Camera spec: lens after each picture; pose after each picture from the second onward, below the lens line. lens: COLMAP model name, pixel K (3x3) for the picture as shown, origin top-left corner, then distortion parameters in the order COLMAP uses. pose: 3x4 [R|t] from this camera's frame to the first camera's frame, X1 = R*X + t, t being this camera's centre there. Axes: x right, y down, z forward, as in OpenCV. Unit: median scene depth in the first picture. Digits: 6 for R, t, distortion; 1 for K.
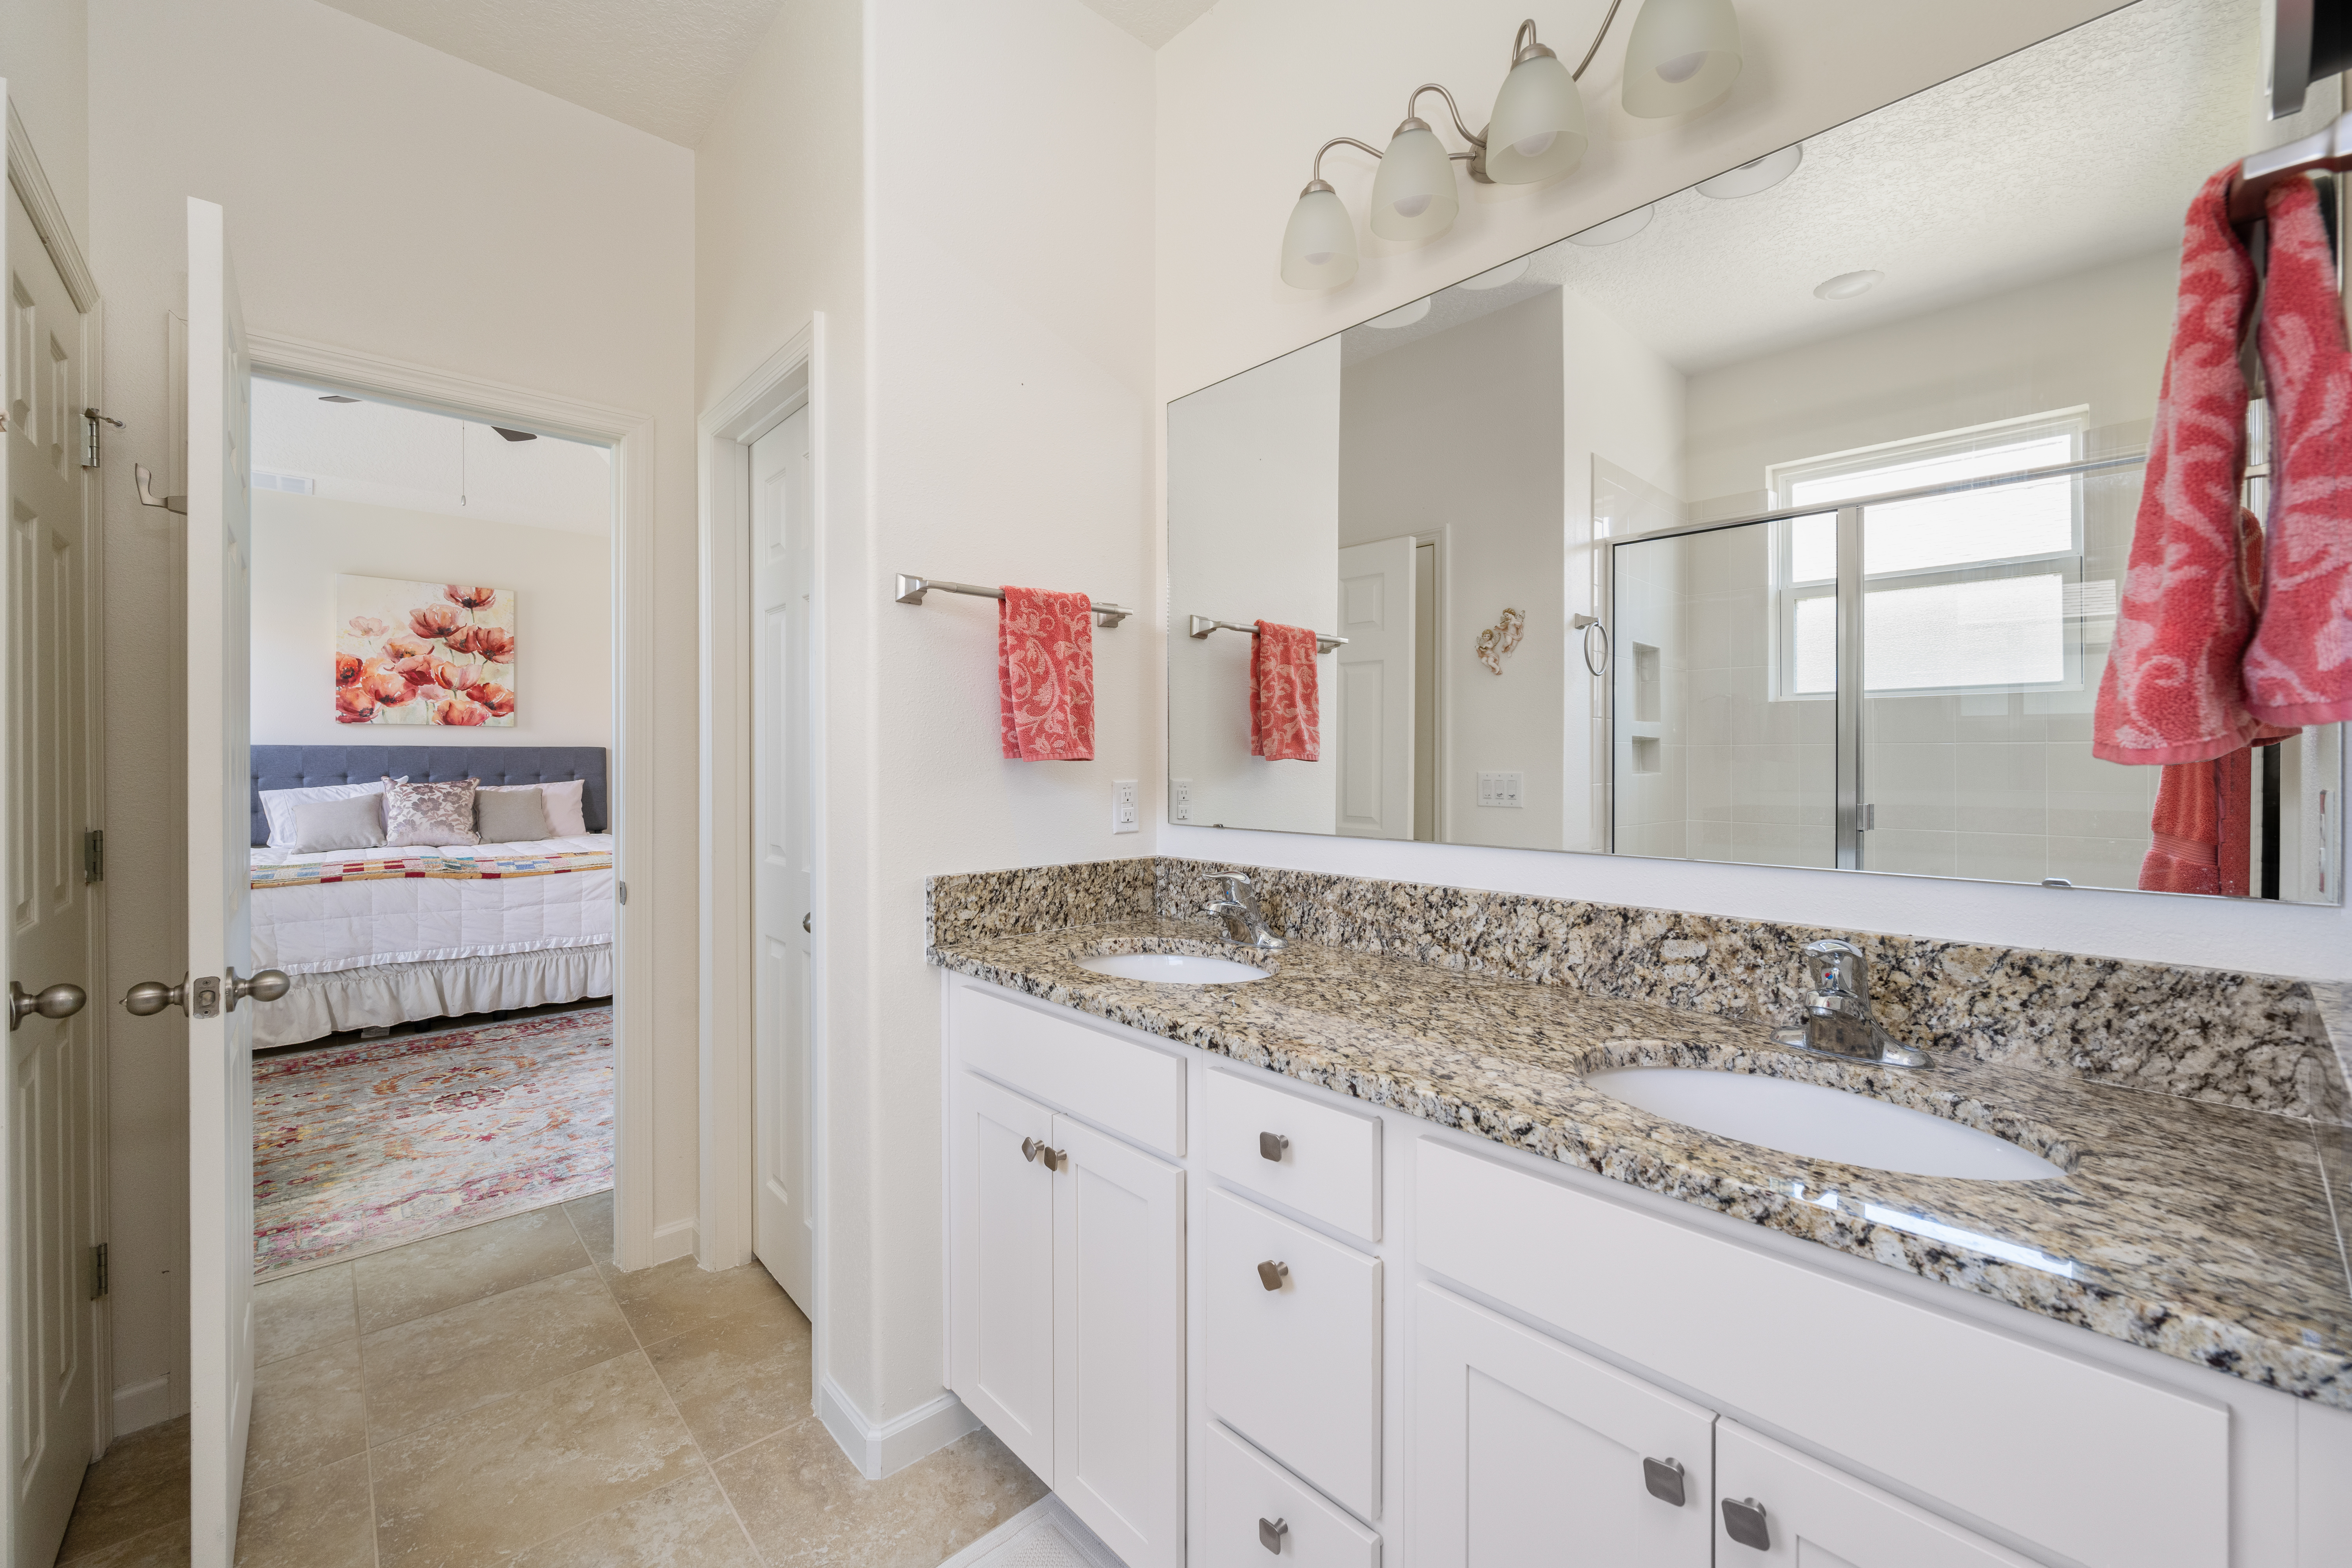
lens RADIAL K [[942.9, 0, 1138.4], [0, 942.9, 762.0], [0, 0, 1]] dist [0.001751, 0.000019]
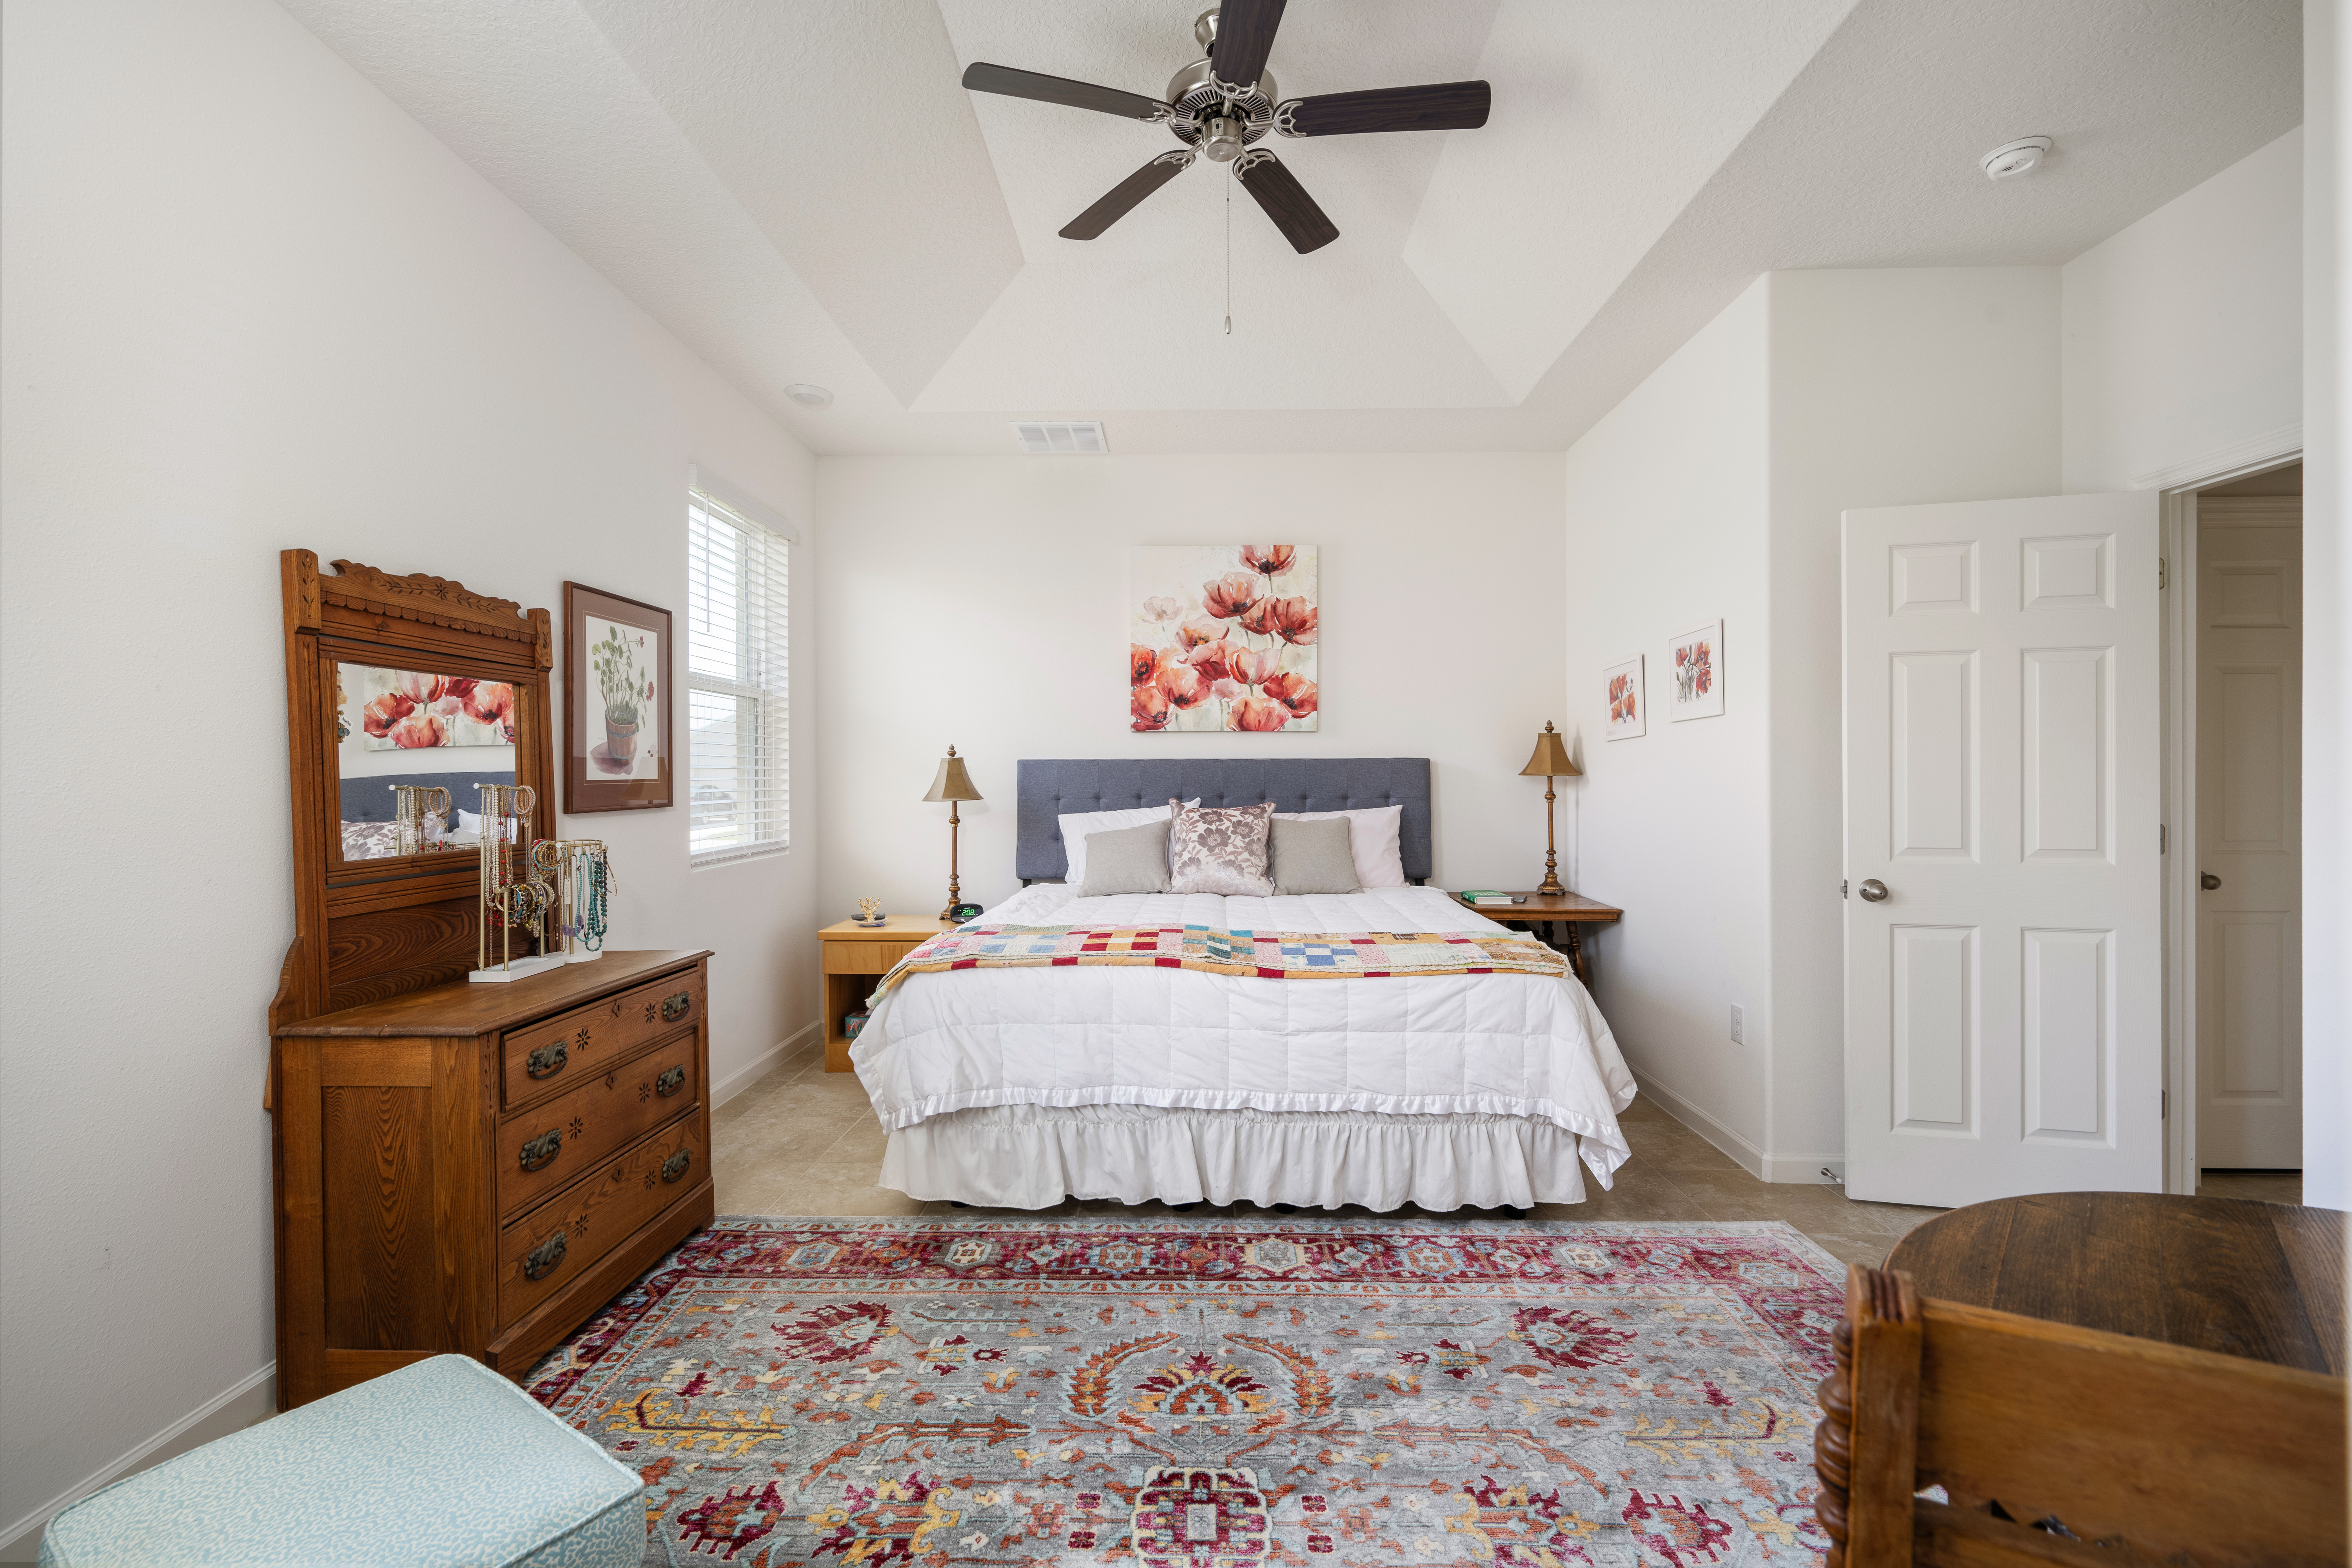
lens RADIAL K [[1000.8, 0, 1176.2], [0, 1000.8, 788.4], [0, 0, 1]] dist [0.002634, -0.000018]
pose [[0.736849, 0.004580, -0.676042, -0.763647], [0.001241, 0.999966, 0.008127, 0.001627], [0.676057, -0.006827, 0.736818, 1.243432]]
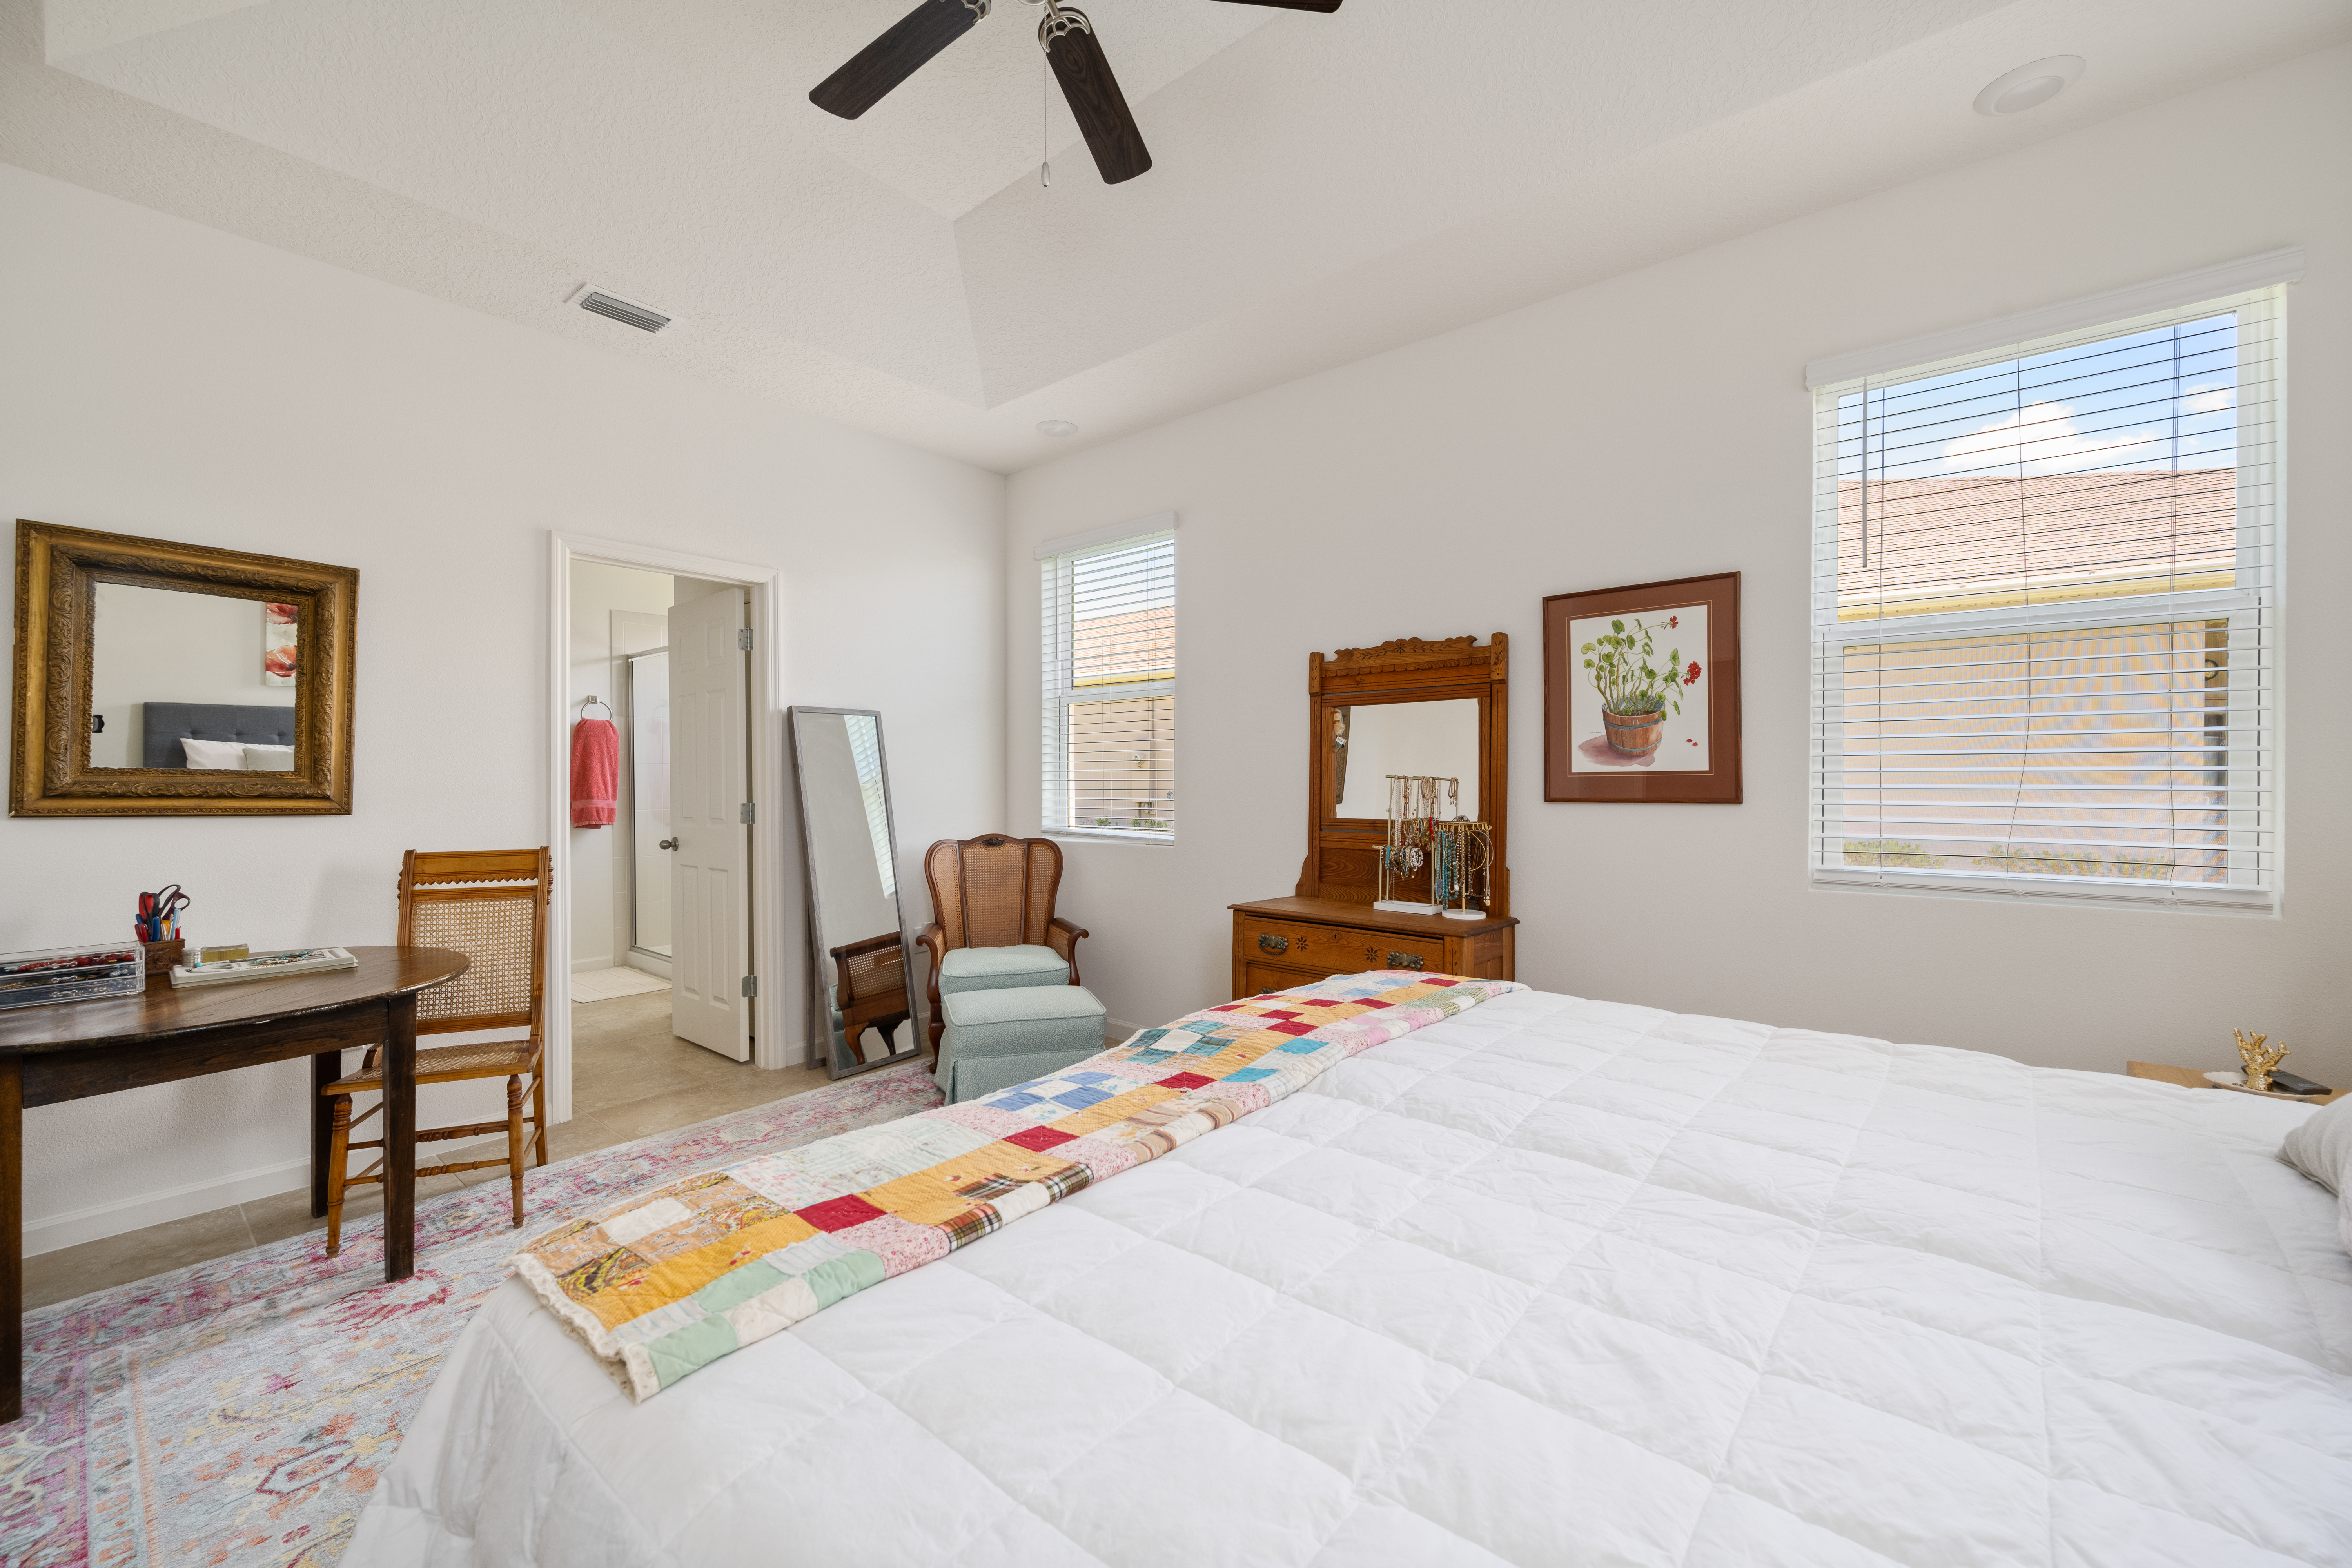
lens RADIAL K [[942.9, 0, 1171.6], [0, 942.9, 782.6], [0, 0, 1]] dist [0.001751, 0.000019]
pose [[-0.987821, 0.005335, -0.155505, -1.009260], [0.003512, 0.999922, 0.011990, 0.000063], [0.155557, 0.011298, -0.987762, 1.847223]]
